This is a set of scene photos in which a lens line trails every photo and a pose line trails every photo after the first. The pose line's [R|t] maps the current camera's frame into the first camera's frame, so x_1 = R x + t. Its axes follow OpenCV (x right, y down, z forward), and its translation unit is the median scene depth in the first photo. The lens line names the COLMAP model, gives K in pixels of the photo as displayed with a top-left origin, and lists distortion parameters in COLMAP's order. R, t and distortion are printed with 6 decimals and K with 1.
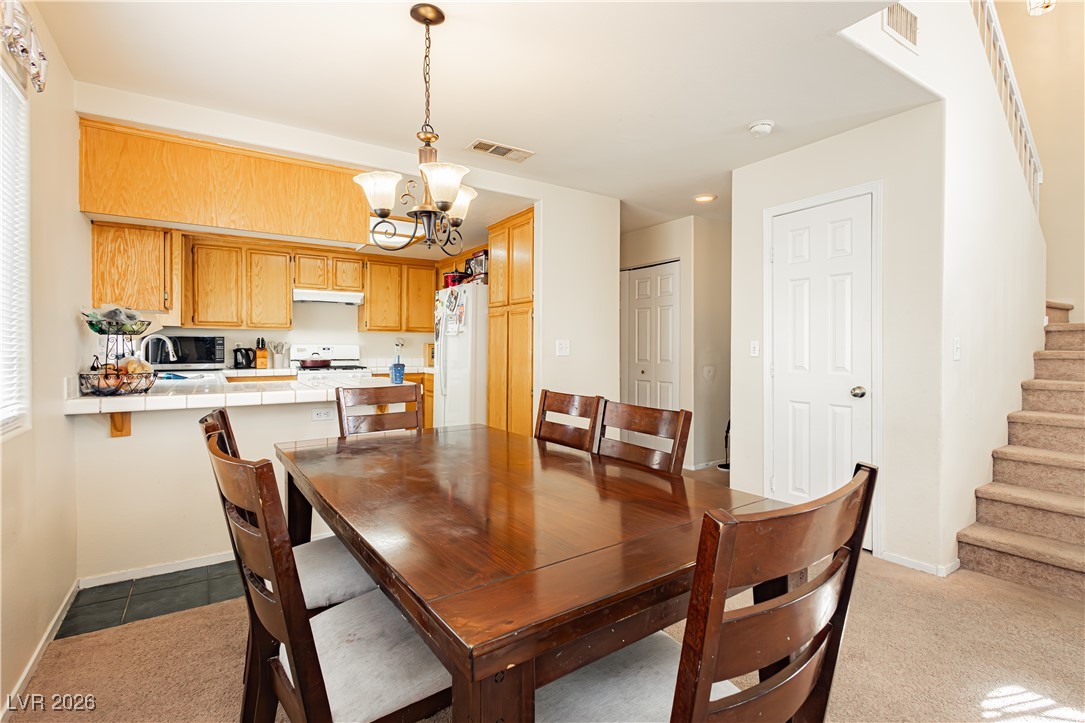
lens RADIAL K [[503.4, 0, 564.5], [0, 503.4, 352.4], [0, 0, 1]] dist [0.001277, -0.000038]
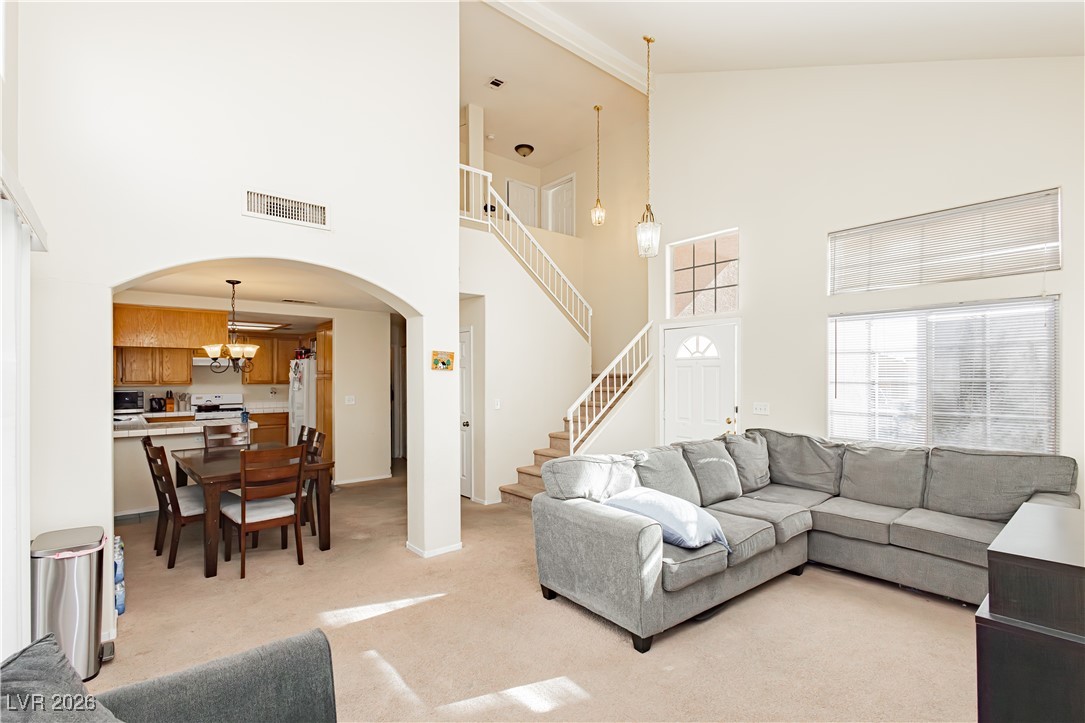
lens RADIAL K [[494.4, 0, 539.1], [0, 494.4, 378.6], [0, 0, 1]] dist [-0.000078, -0.000028]
pose [[0.995859, -0.004722, 0.090793, 0.356083], [0.005370, 0.999962, -0.006893, -0.049464], [-0.090757, 0.007352, 0.995846, -0.559959]]
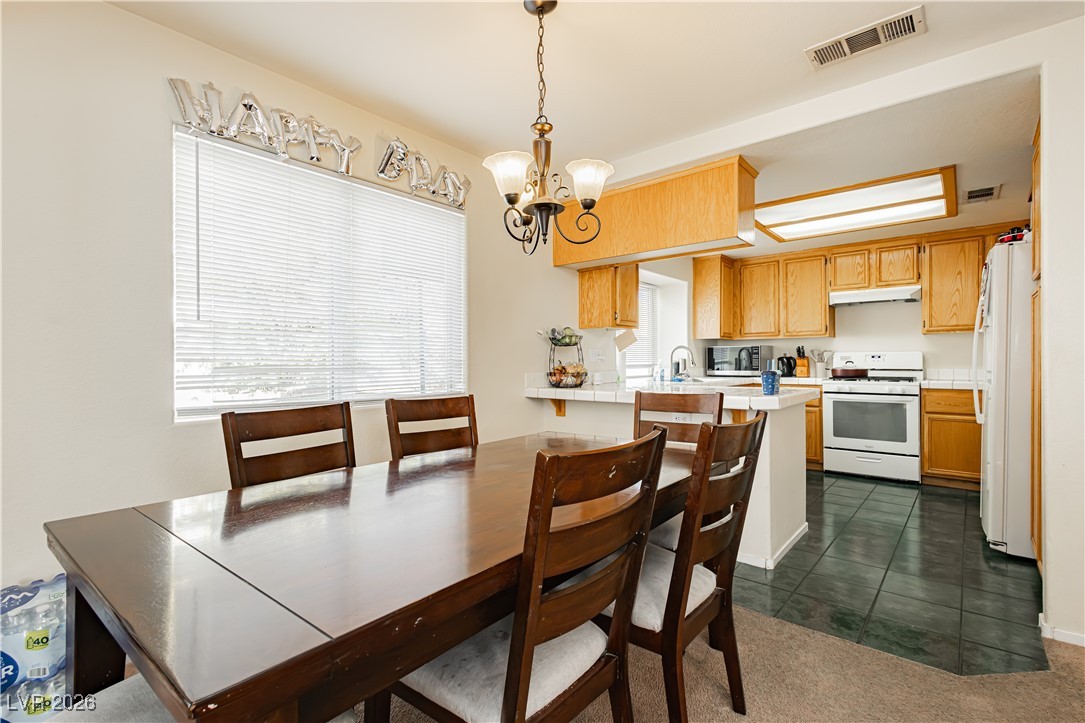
lens RADIAL K [[494.4, 0, 543.3], [0, 494.4, 359.9], [0, 0, 1]] dist [-0.000078, -0.000028]
pose [[0.262153, -0.005943, -0.965008, 0.212914], [-0.002623, 0.999973, -0.006871, 0.006462], [0.965023, 0.004332, 0.262130, 0.255220]]
